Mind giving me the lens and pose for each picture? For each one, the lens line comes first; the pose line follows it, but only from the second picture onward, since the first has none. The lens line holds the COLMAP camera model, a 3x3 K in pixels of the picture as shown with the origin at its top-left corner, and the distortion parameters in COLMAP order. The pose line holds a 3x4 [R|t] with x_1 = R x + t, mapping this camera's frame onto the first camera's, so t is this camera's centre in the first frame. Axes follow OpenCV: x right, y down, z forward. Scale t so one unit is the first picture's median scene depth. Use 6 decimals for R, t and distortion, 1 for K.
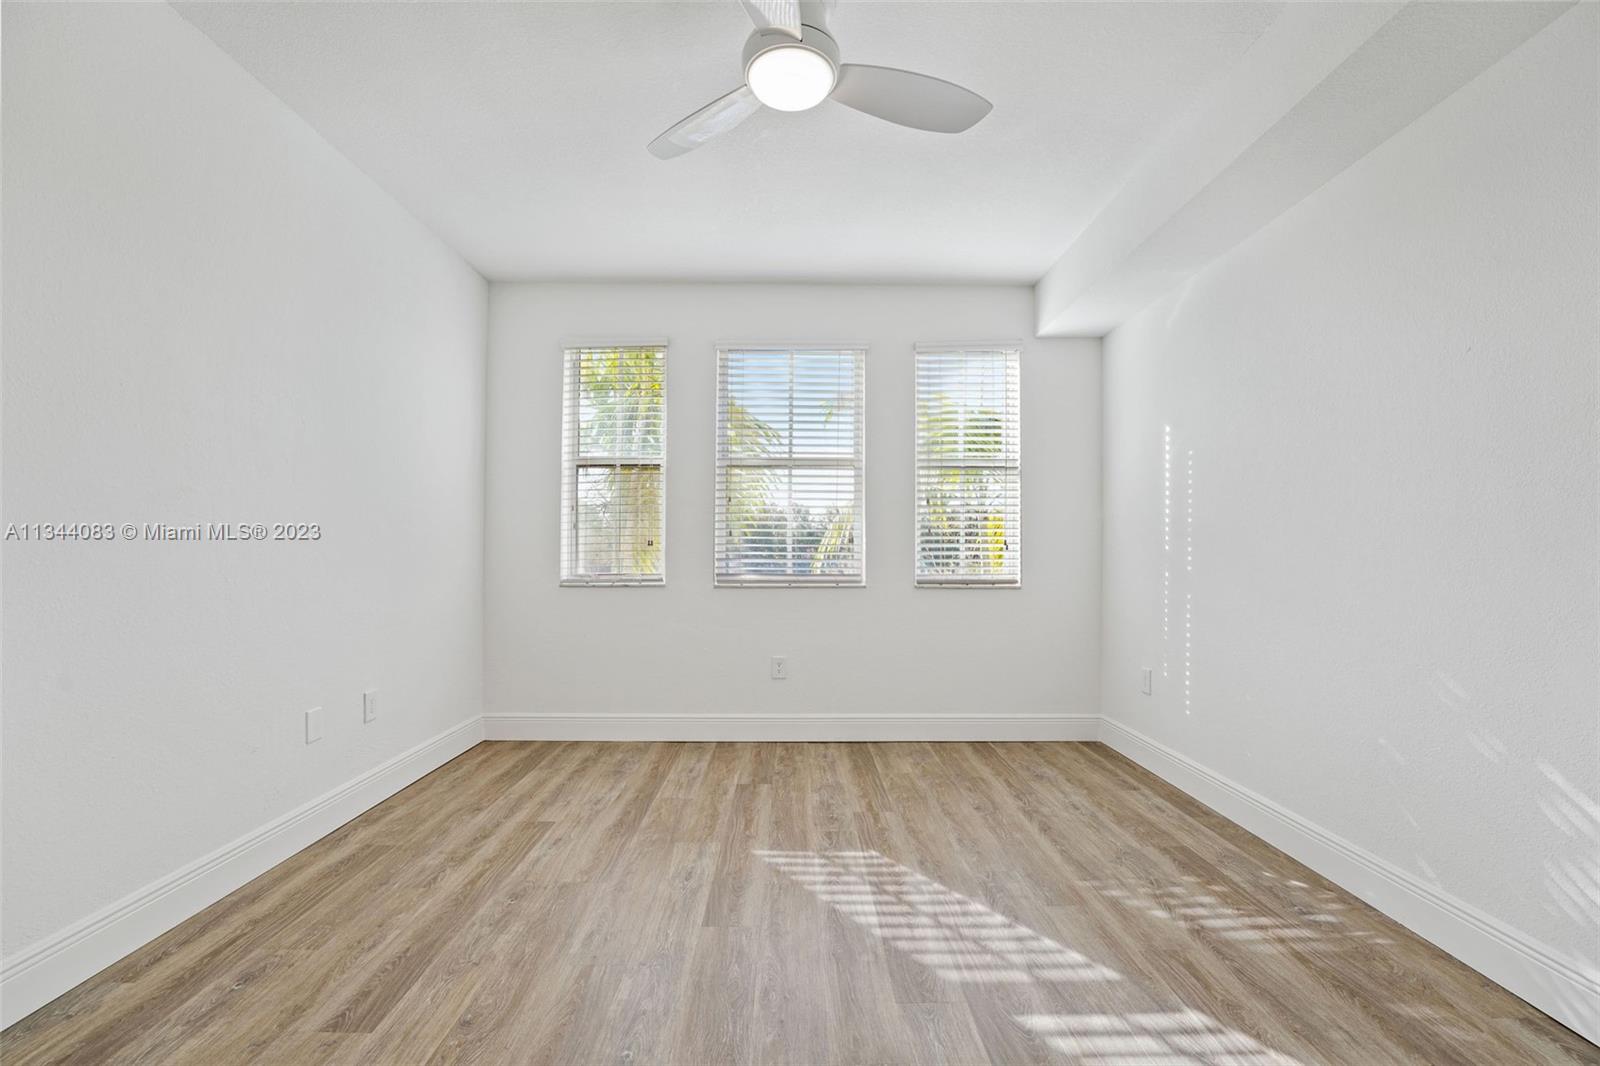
lens RADIAL K [[660.0, 0, 797.5], [0, 660.0, 538.2], [0, 0, 1]] dist [-0.032128, 0.007667]
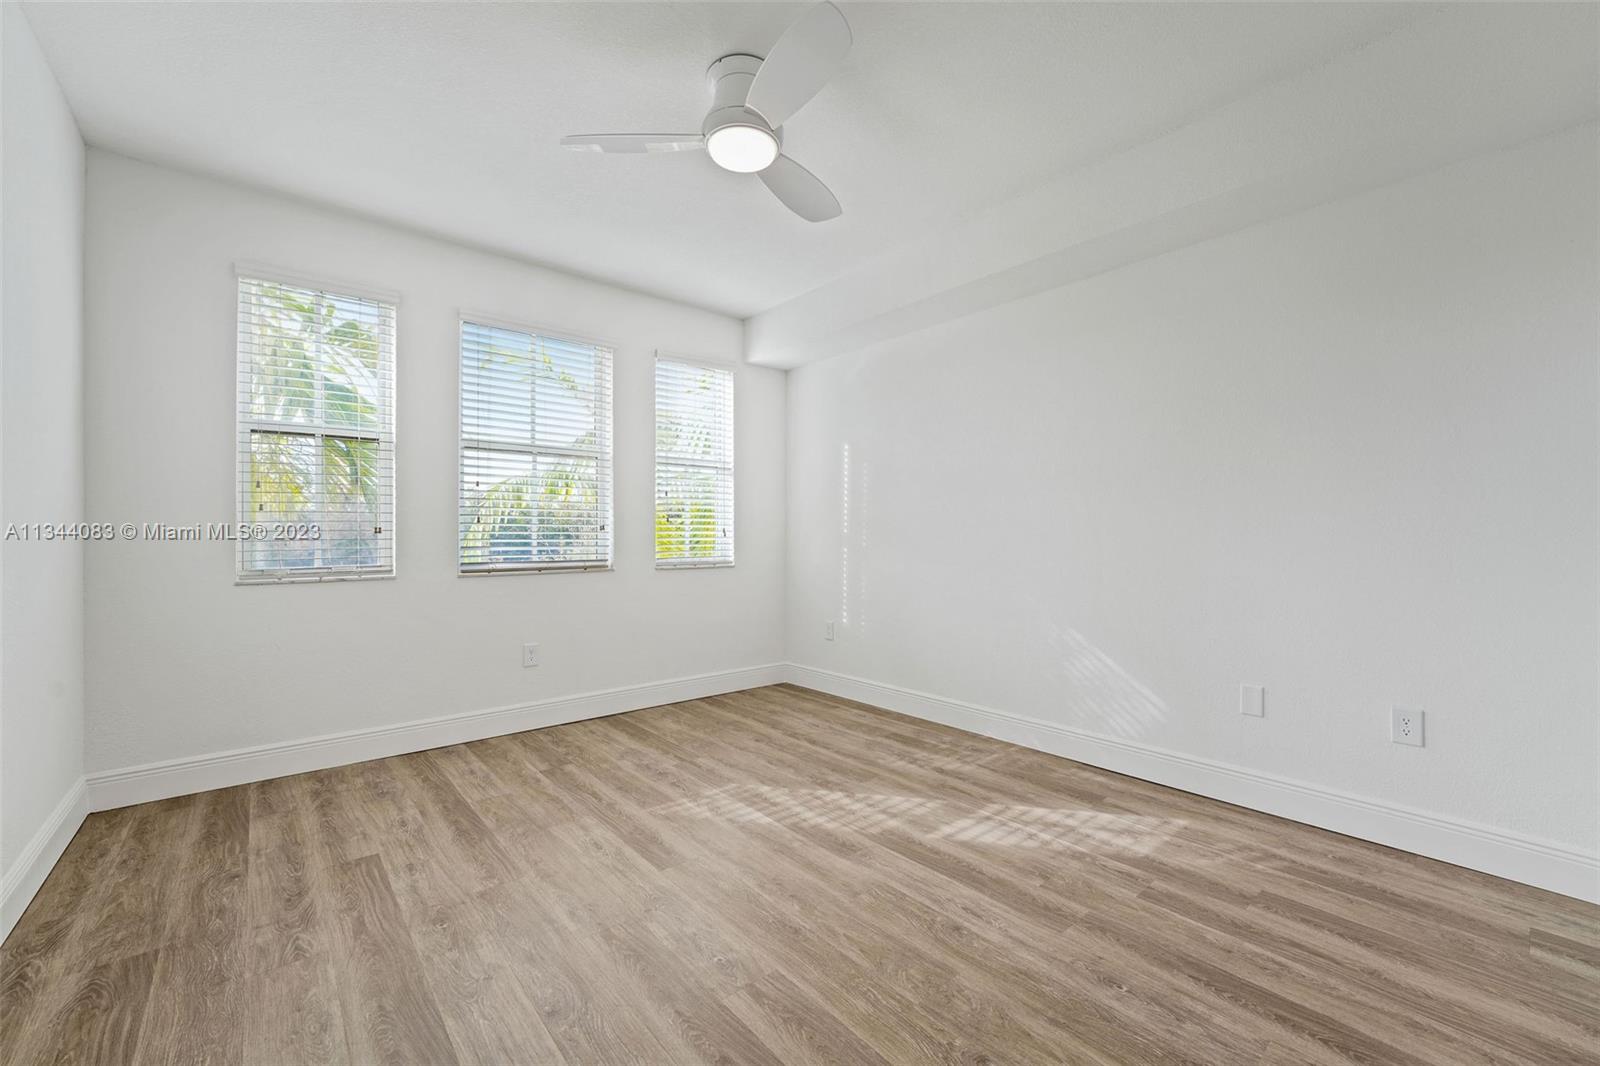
lens RADIAL K [[640.5, 0, 800.4], [0, 640.5, 538.1], [0, 0, 1]] dist [-0.002974, 0.000005]
pose [[0.763435, -0.001734, 0.645882, -0.441609], [-0.011542, 0.999800, 0.016327, -0.001223], [-0.645781, -0.019920, 0.763263, 0.006960]]
